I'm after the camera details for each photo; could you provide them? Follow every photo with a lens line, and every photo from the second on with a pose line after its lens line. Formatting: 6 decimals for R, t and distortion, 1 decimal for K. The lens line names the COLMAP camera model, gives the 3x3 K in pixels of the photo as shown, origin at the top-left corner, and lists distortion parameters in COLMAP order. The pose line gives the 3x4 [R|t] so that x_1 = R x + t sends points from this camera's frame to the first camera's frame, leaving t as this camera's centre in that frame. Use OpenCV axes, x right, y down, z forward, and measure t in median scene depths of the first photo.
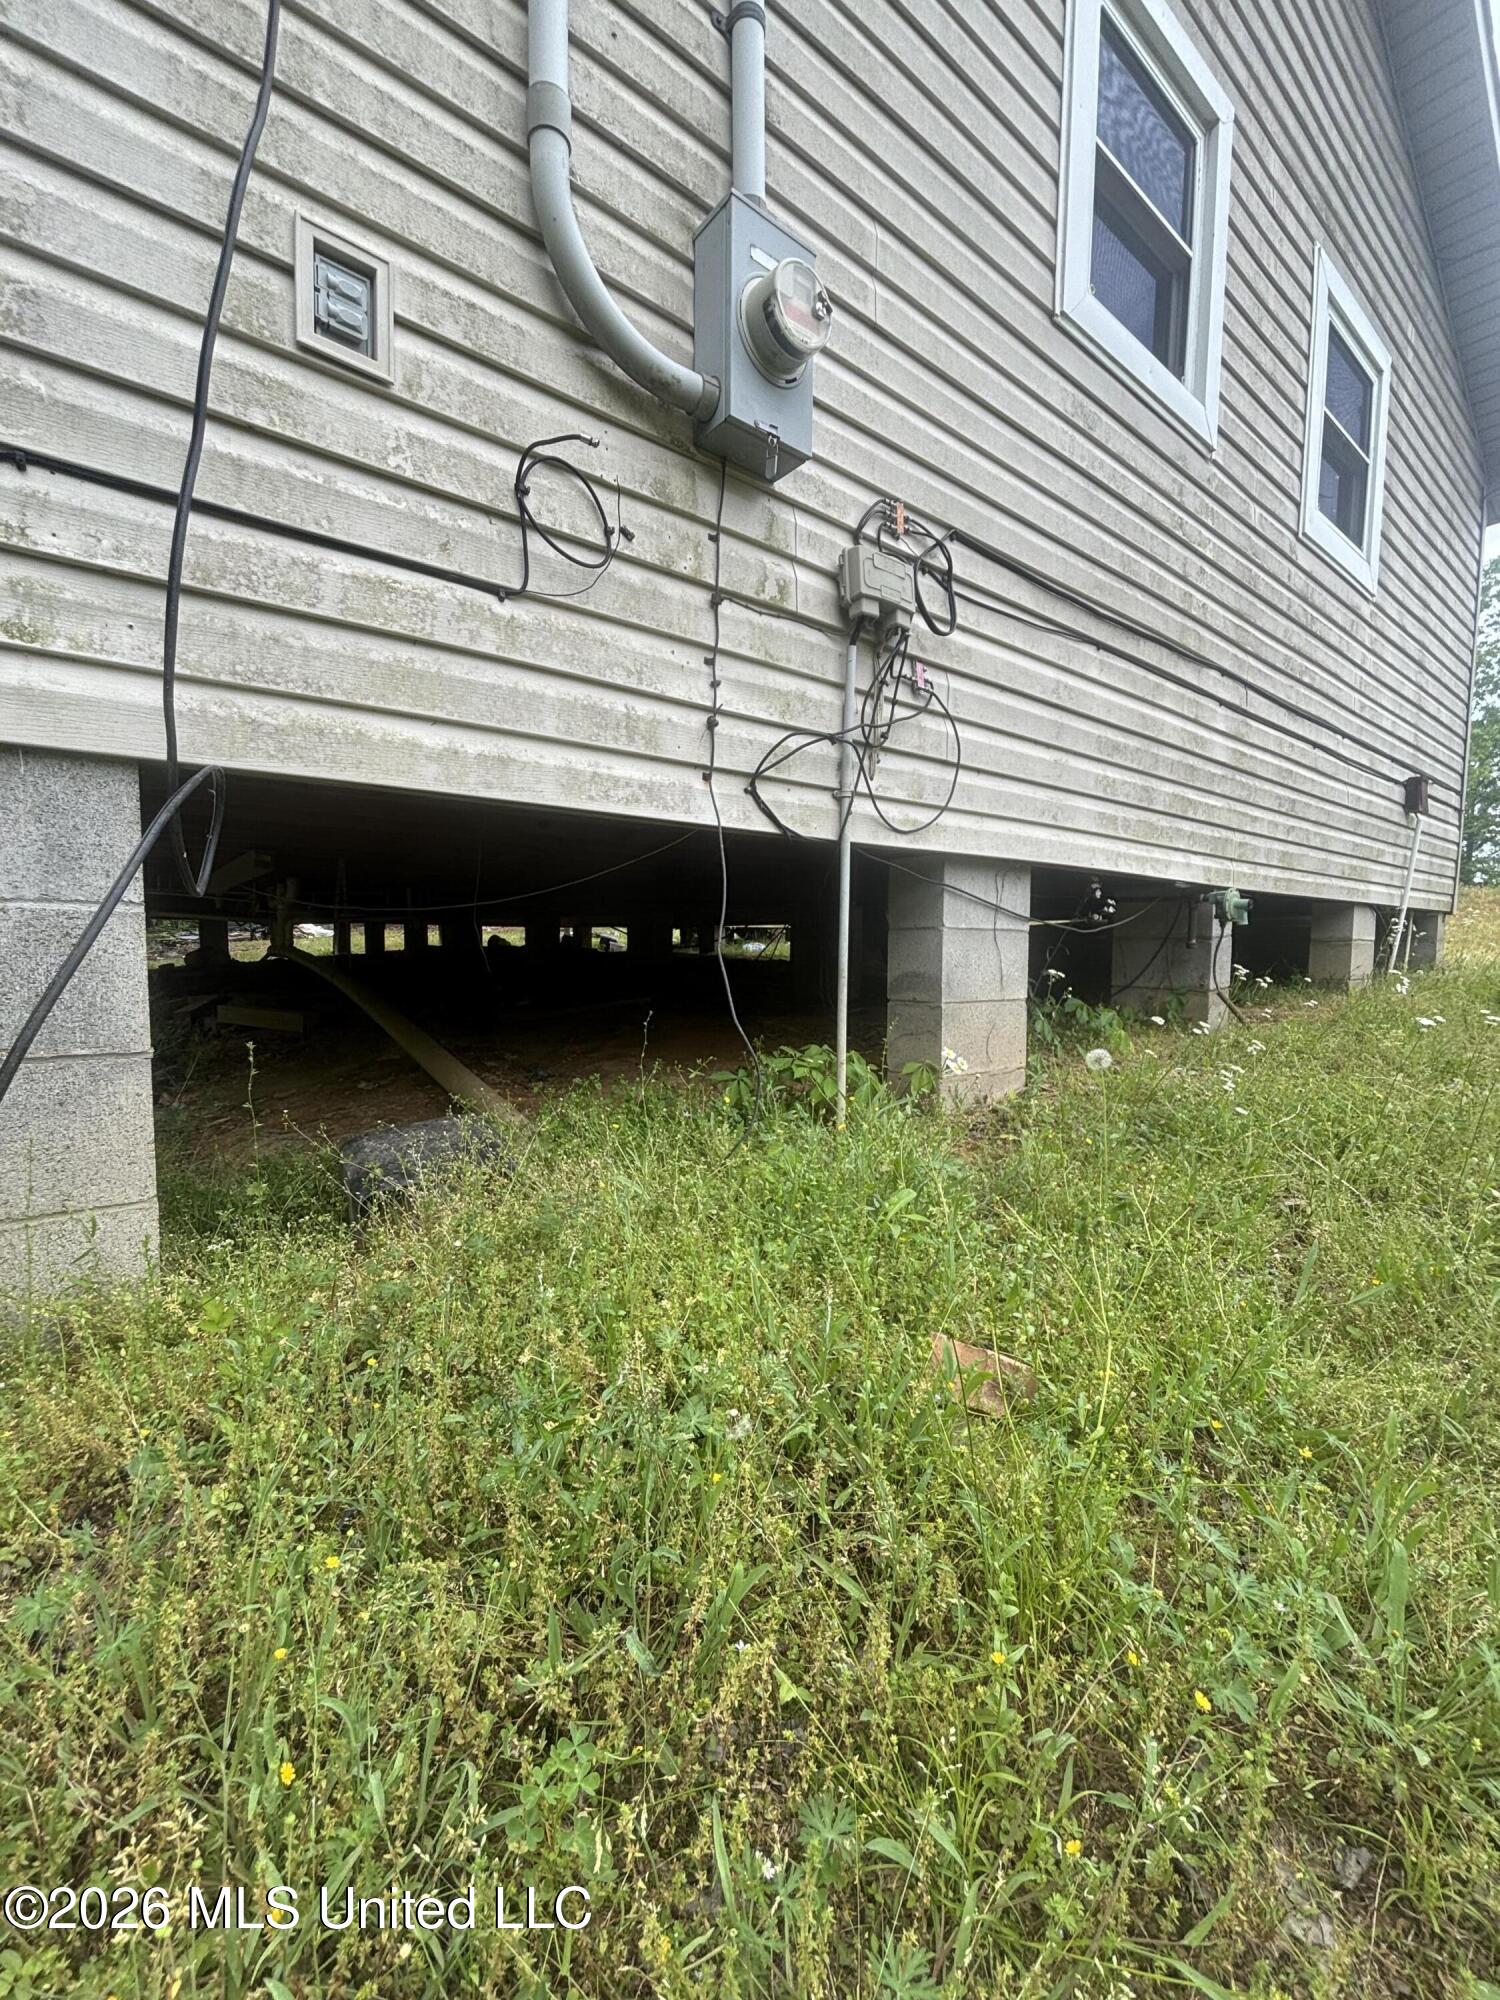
lens RADIAL K [[818.1, 0, 750.0], [0, 818.1, 1000.0], [0, 0, 1]] dist [0.000311, -0.000076]
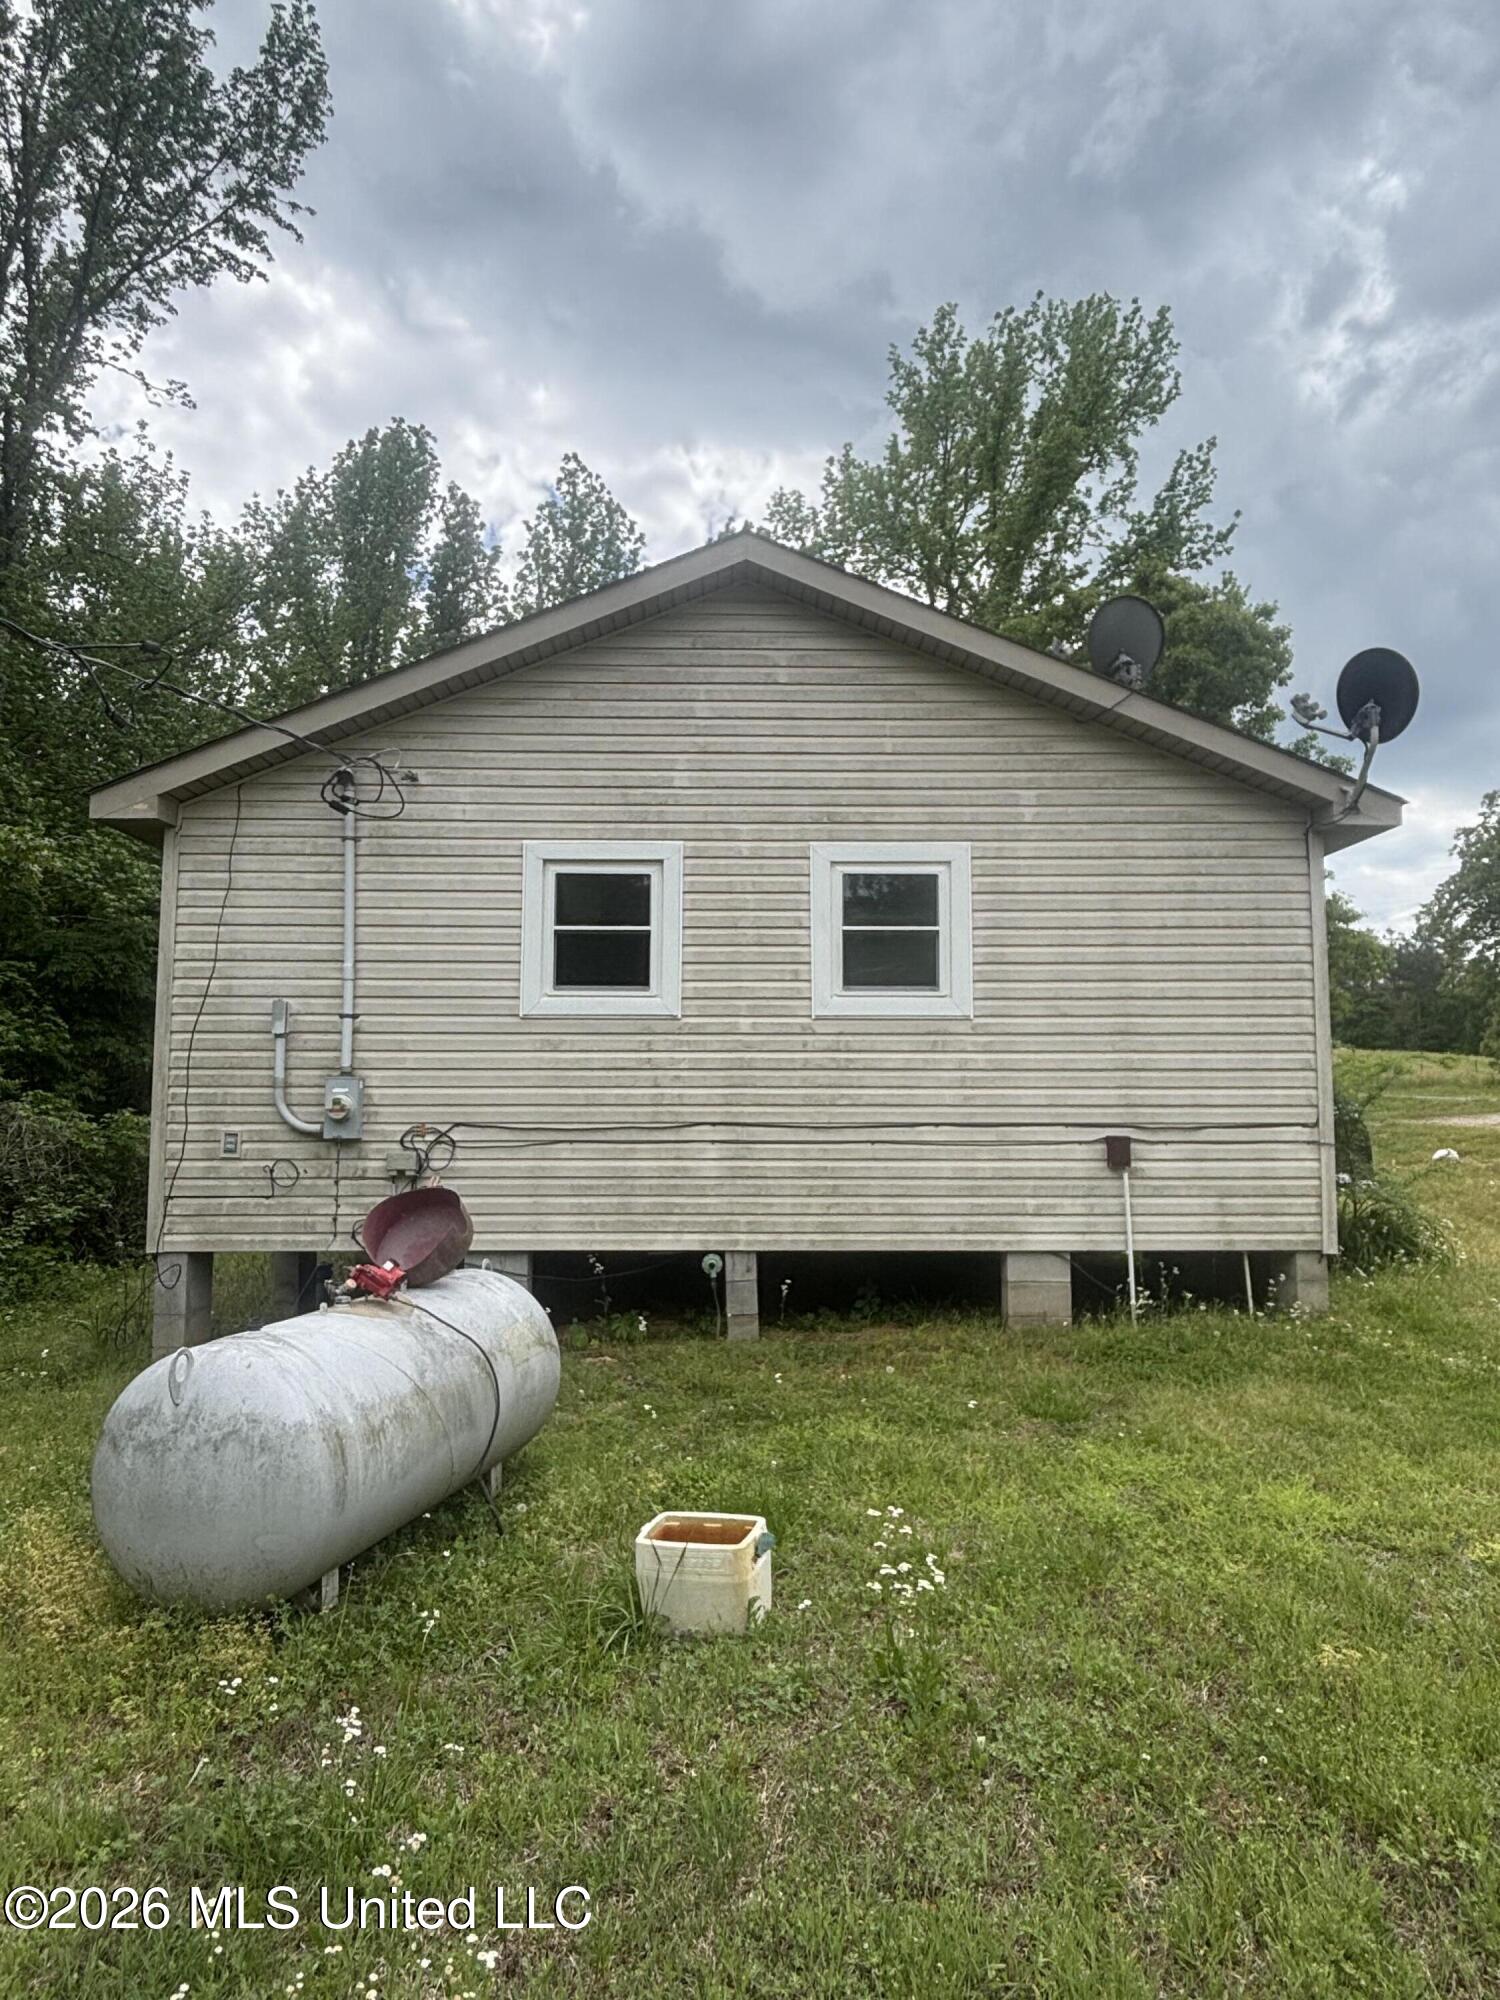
lens RADIAL K [[1280.5, 0, 747.5], [0, 1280.5, 1001.3], [0, 0, 1]] dist [0.035789, -0.000911]
pose [[0.788771, -0.069965, -0.610692, 3.695161], [-0.037964, 0.986060, -0.162004, -0.364374], [0.613513, 0.150968, 0.775119, -1.717071]]
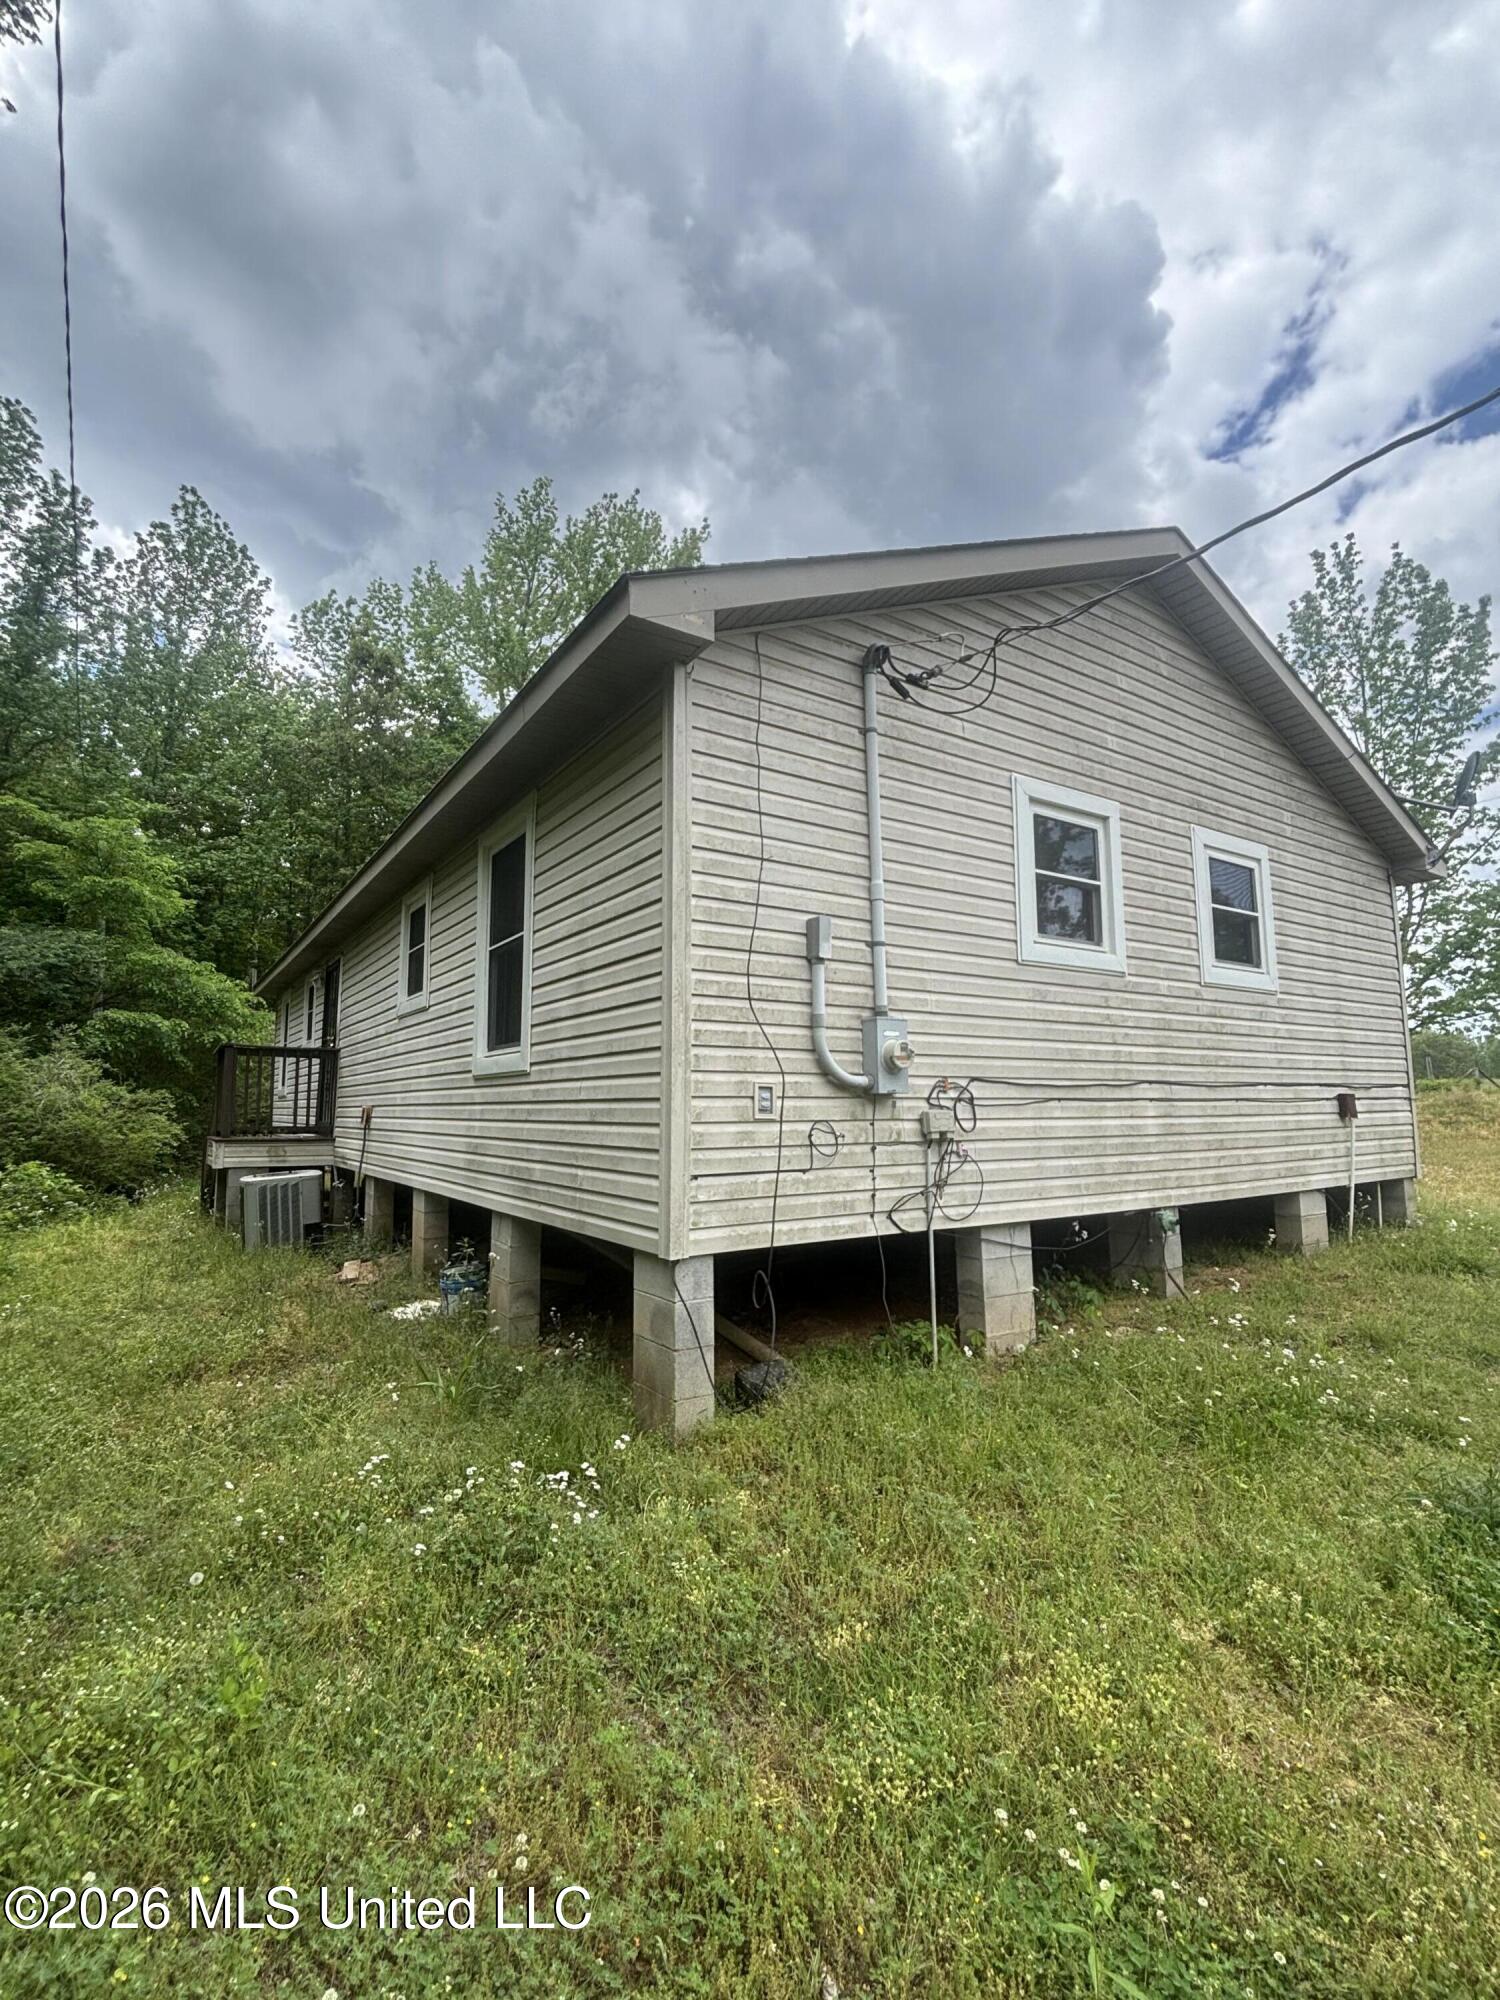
lens RADIAL K [[924.9, 0, 749.0], [0, 924.9, 996.6], [0, 0, 1]] dist [0.000574, 0.008090]
pose [[0.995407, -0.032736, -0.089967, -0.131277], [0.013995, 0.979385, -0.201519, -0.318076], [0.094709, 0.199334, 0.975344, -1.661659]]
